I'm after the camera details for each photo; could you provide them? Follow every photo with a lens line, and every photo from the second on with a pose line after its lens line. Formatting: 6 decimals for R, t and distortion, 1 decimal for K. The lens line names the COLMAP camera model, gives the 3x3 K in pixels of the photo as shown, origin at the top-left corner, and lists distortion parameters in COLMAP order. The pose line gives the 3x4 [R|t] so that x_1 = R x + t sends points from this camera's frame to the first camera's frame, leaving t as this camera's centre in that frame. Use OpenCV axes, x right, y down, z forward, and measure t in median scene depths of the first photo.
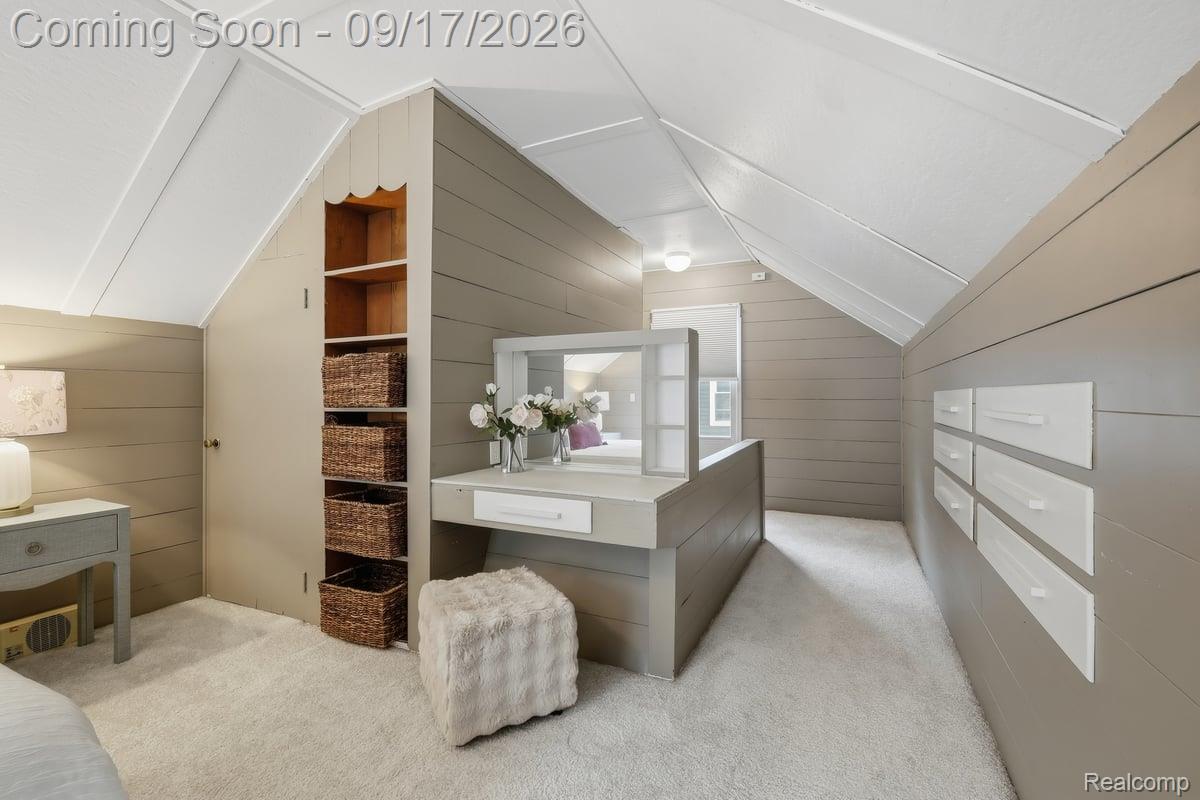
lens RADIAL K [[528.8, 0, 600.0], [0, 528.8, 395.8], [0, 0, 1]] dist [0.002837, -0.000131]
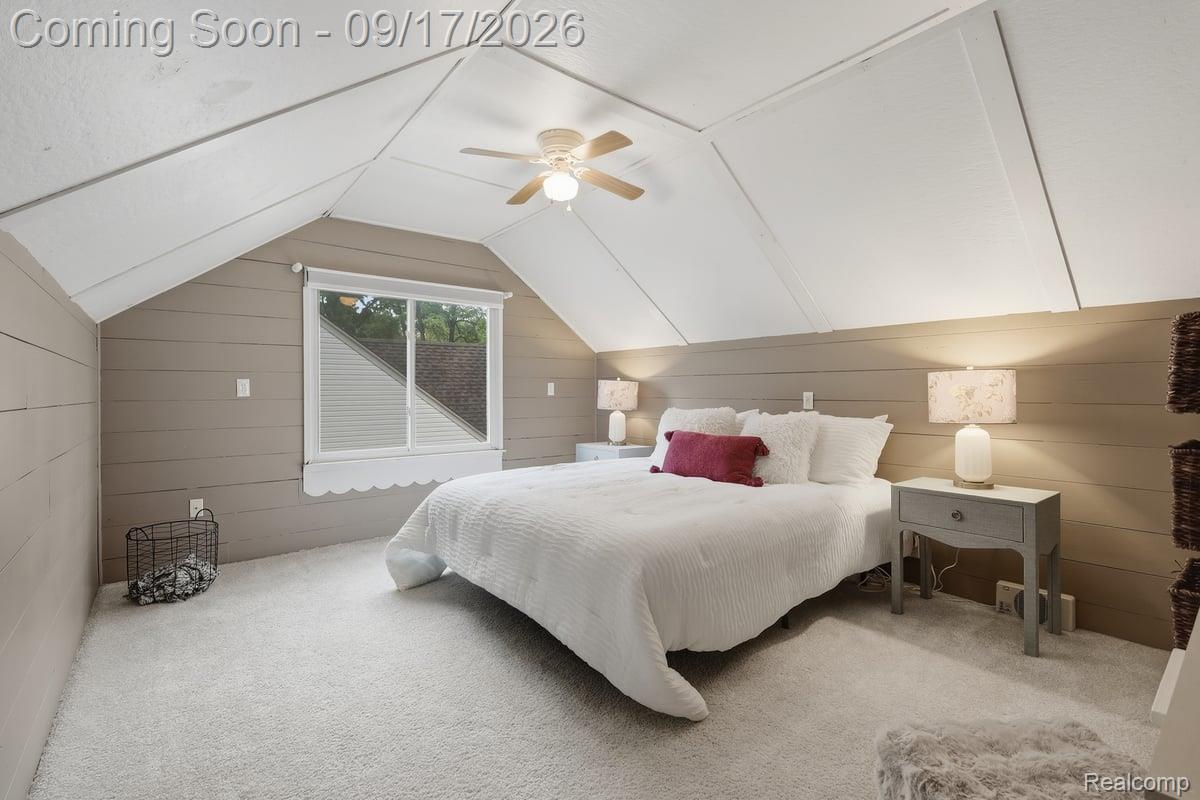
lens RADIAL K [[528.8, 0, 600.0], [0, 528.8, 395.8], [0, 0, 1]] dist [0.002837, -0.000131]
pose [[-0.433067, 0.007863, -0.901327, 0.858614], [0.002365, 0.999968, 0.007587, -0.000147], [0.901359, 0.001155, -0.433072, 1.692257]]
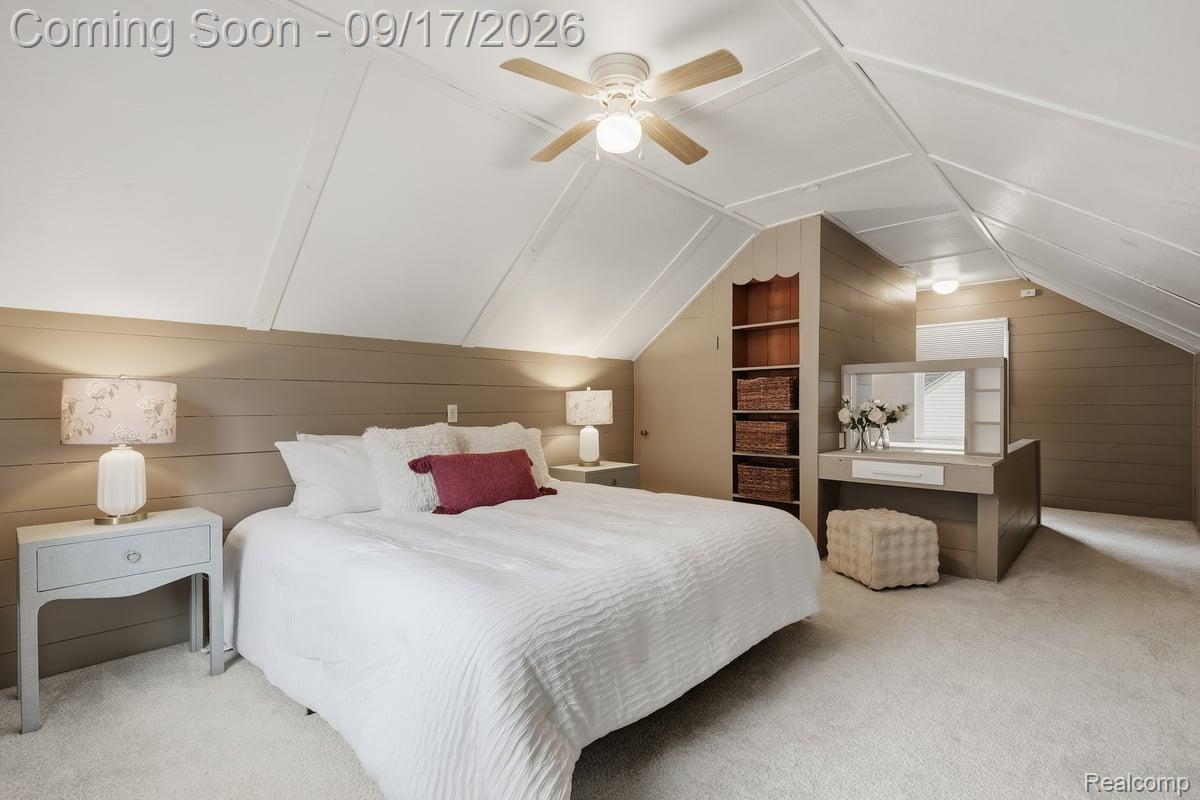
lens RADIAL K [[553.8, 0, 604.2], [0, 553.8, 408.3], [0, 0, 1]] dist [-0.000437, -0.000140]
pose [[0.951525, -0.000658, -0.307570, -0.403756], [0.003369, 0.999960, 0.008283, 0.000351], [0.307553, -0.008918, 0.951489, -0.798688]]
